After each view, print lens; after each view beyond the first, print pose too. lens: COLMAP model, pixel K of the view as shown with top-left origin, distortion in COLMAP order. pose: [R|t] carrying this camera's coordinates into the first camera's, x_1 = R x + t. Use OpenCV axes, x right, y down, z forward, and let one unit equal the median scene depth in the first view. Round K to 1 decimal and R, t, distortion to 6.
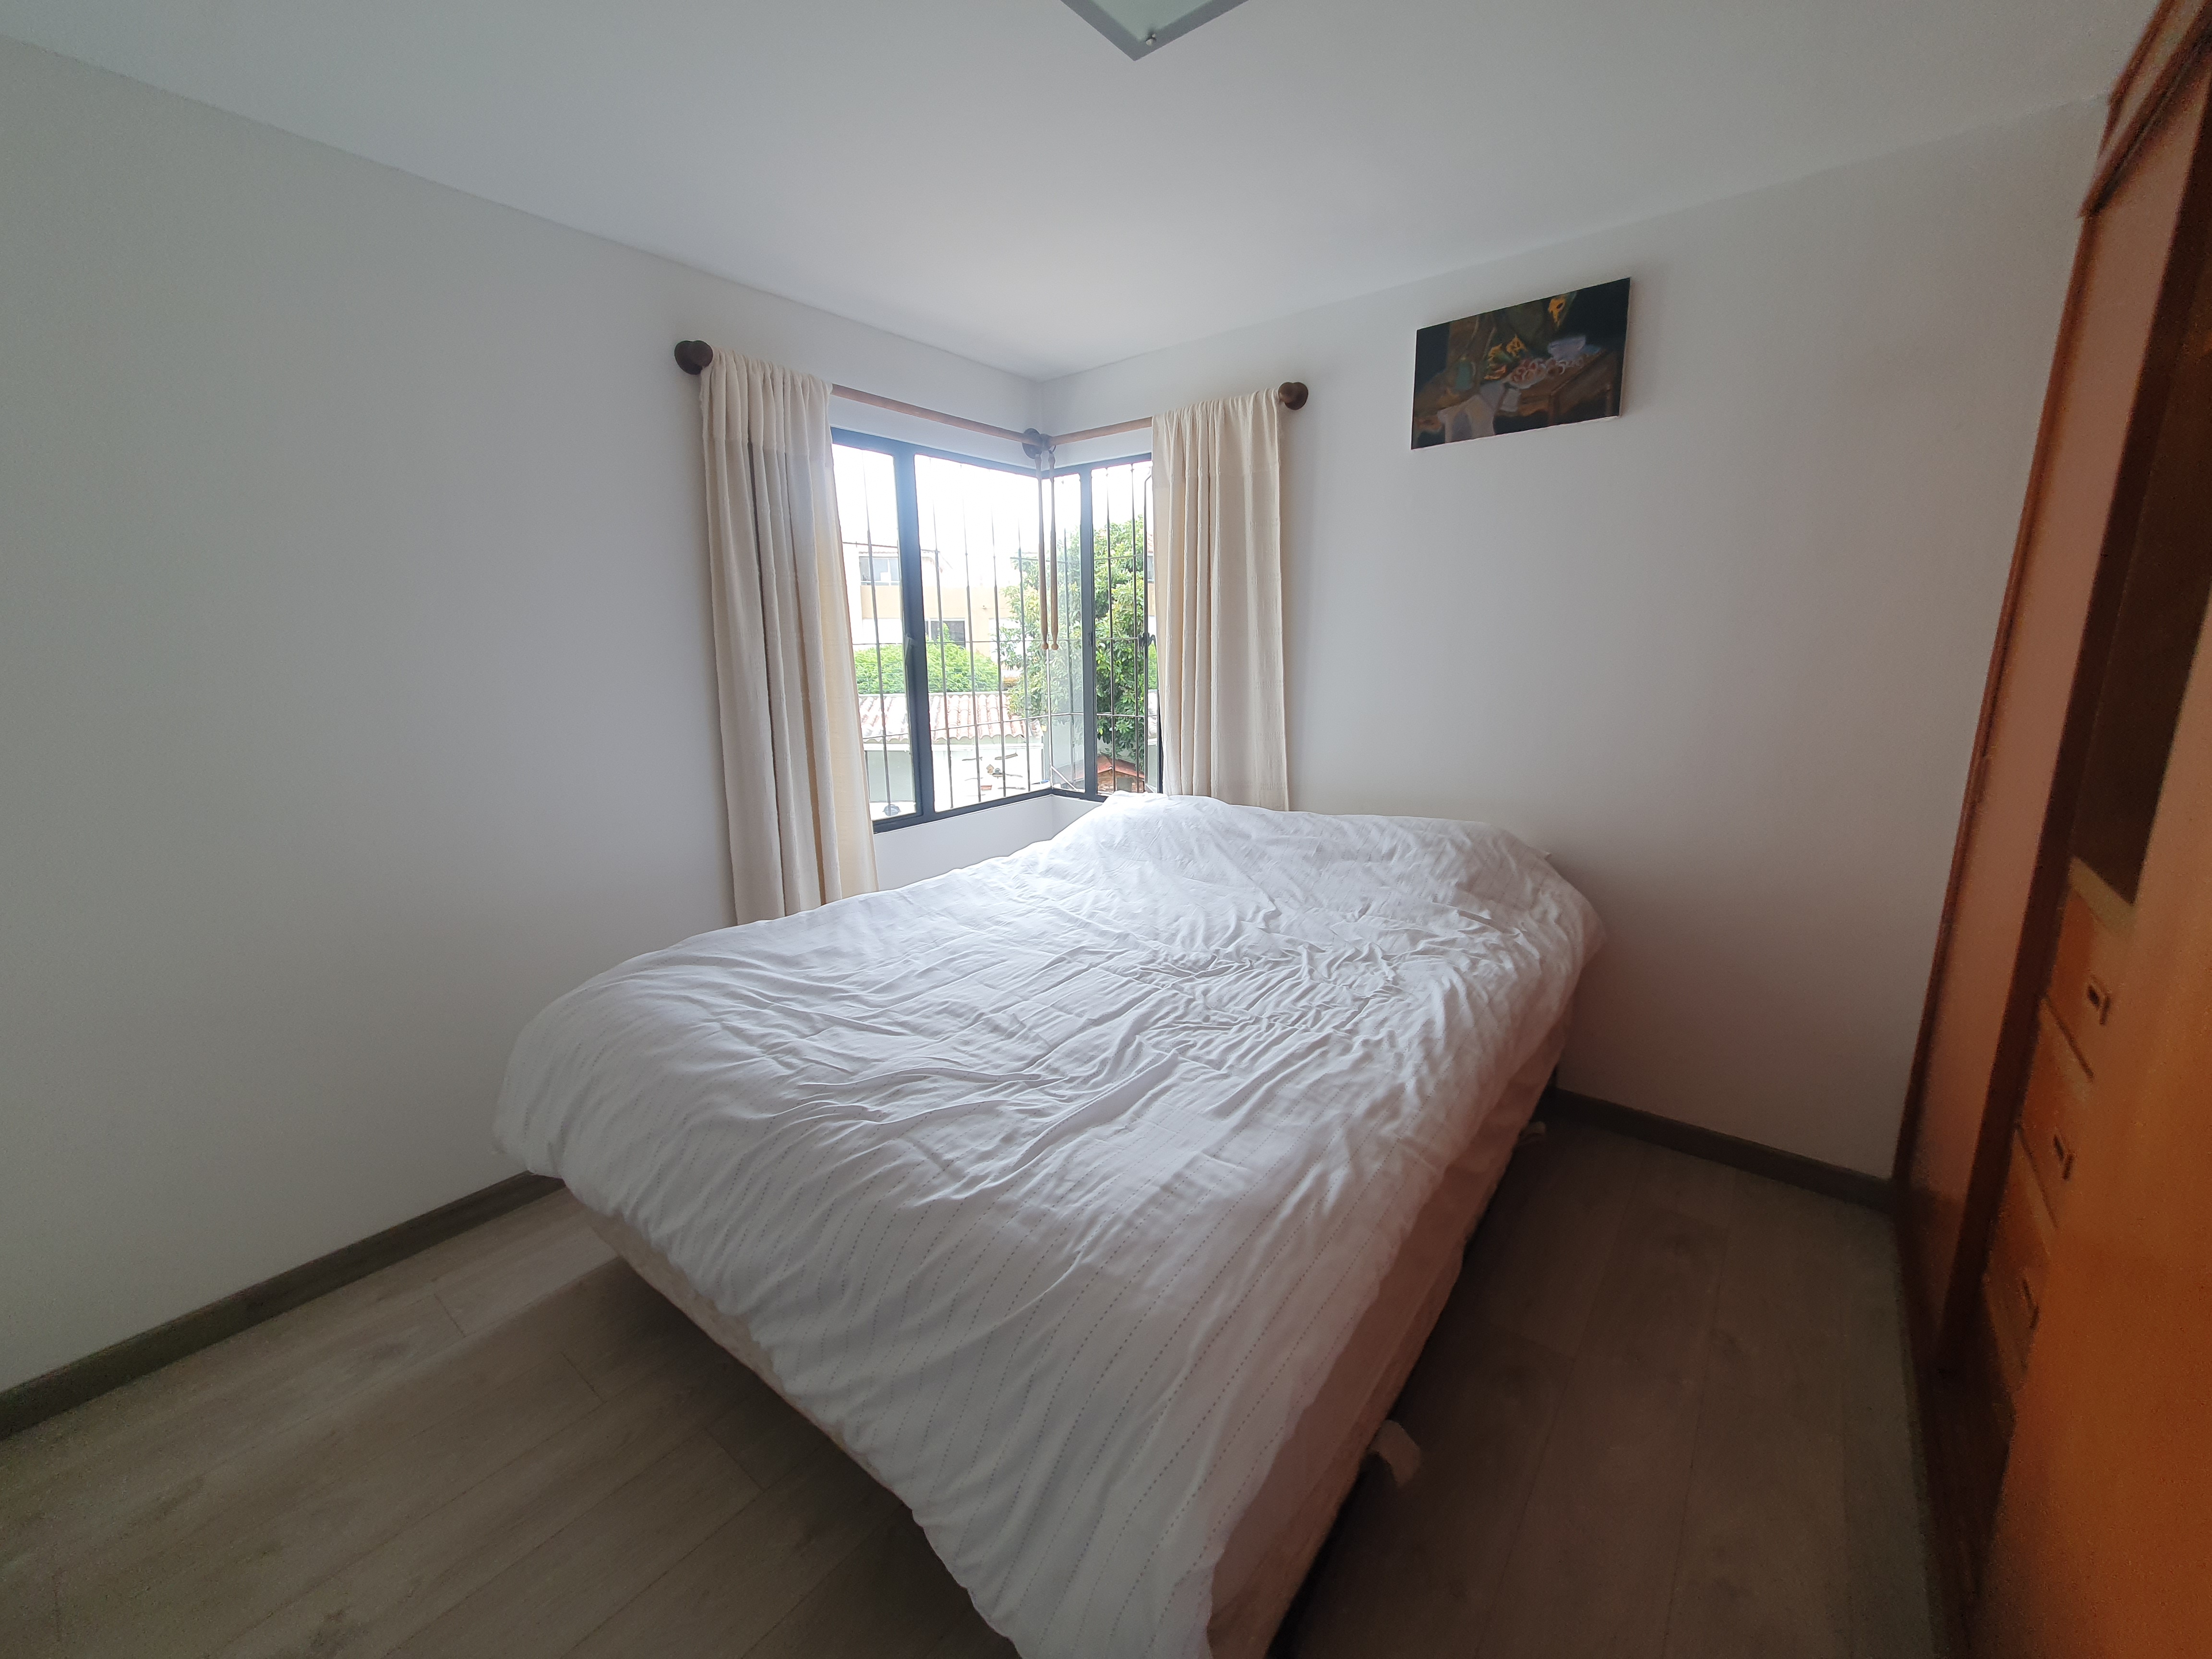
lens RADIAL K [[864.7, 0, 1119.8], [0, 864.7, 824.0], [0, 0, 1]] dist [0.008206, 0.001070]
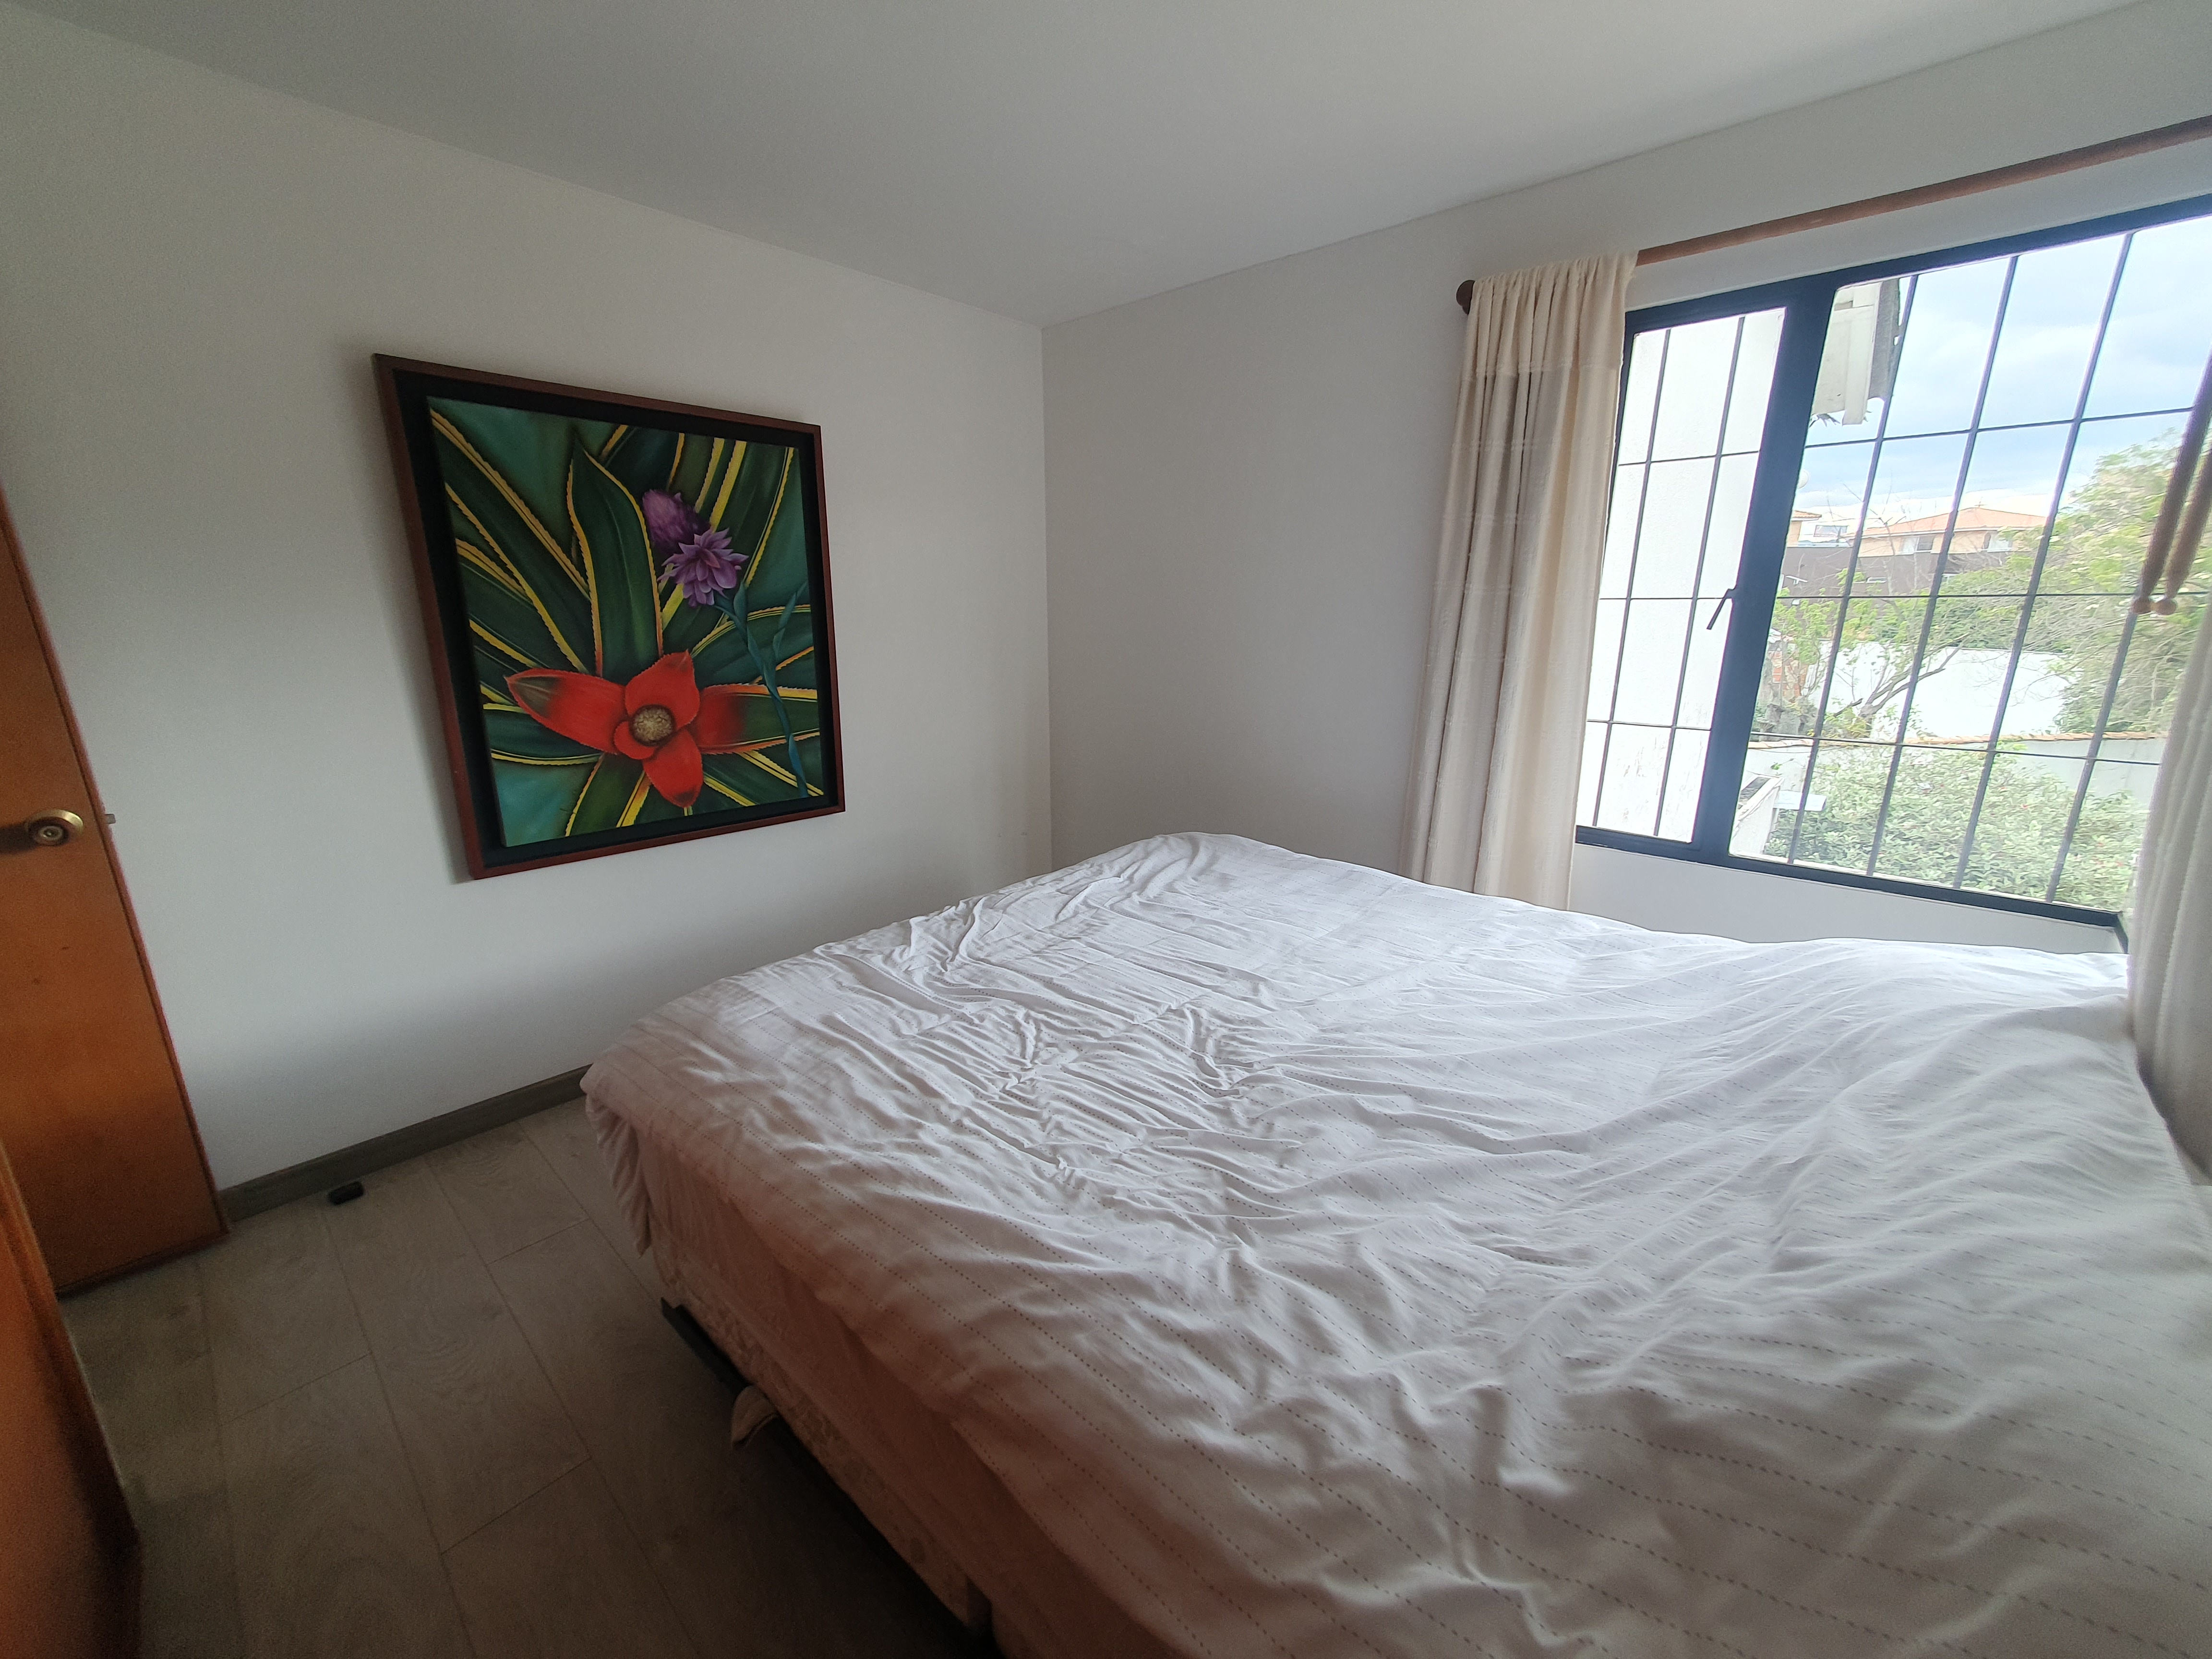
lens RADIAL K [[864.7, 0, 1120.1], [0, 864.7, 827.2], [0, 0, 1]] dist [0.008206, 0.001070]
pose [[-0.061572, 0.264899, -0.962308, 0.819551], [-0.205689, 0.940075, 0.271940, -0.214312], [0.976679, 0.214680, -0.003396, 0.968164]]
